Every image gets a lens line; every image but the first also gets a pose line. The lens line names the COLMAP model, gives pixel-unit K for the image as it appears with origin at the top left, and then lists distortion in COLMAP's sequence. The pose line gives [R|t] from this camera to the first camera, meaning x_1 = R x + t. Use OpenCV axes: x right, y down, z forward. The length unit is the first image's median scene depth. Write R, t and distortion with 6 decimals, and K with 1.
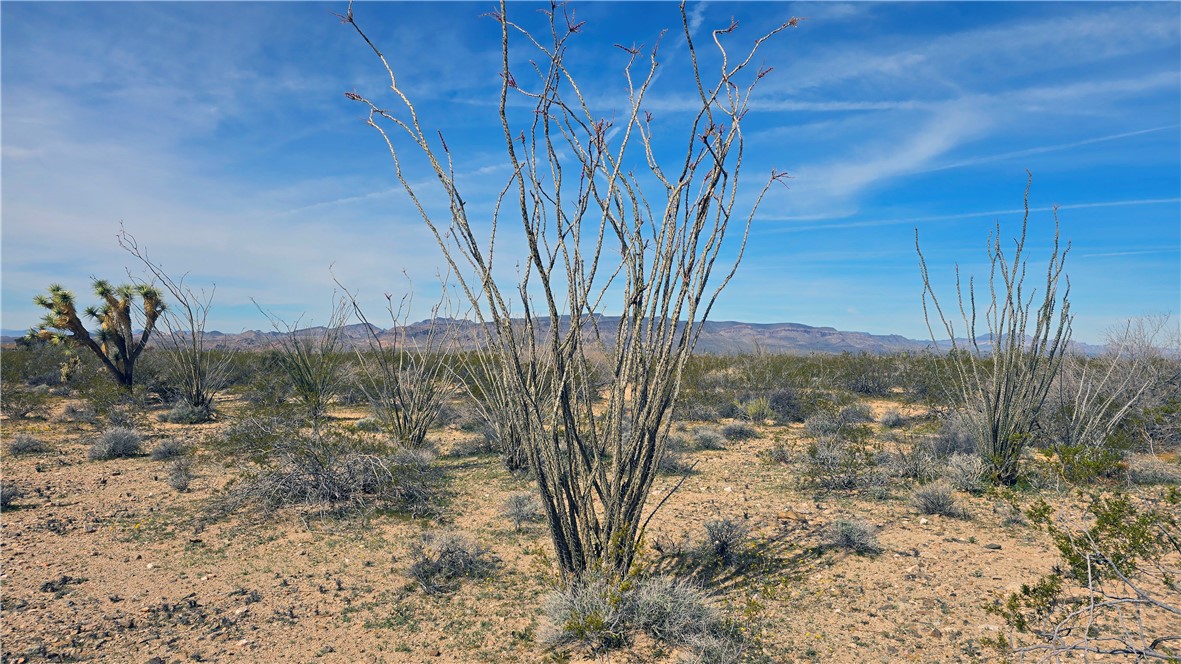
lens RADIAL K [[756.7, 0, 568.8], [0, 756.7, 327.5], [0, 0, 1]] dist [0.053967, -0.044600]
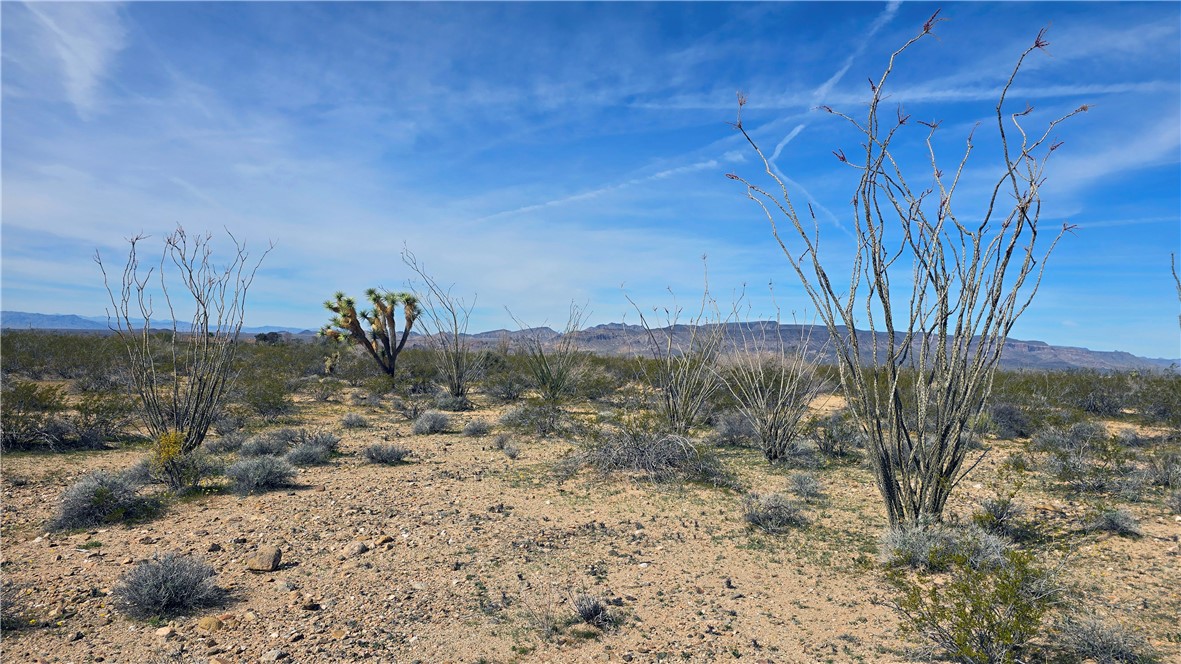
lens RADIAL K [[765.3, 0, 568.9], [0, 765.3, 358.3], [0, 0, 1]] dist [0.059065, -0.047154]
pose [[0.977259, 0.027838, -0.210215, -0.061748], [-0.020922, 0.999166, 0.035052, -0.001663], [0.211016, -0.029857, 0.977027, -0.103831]]
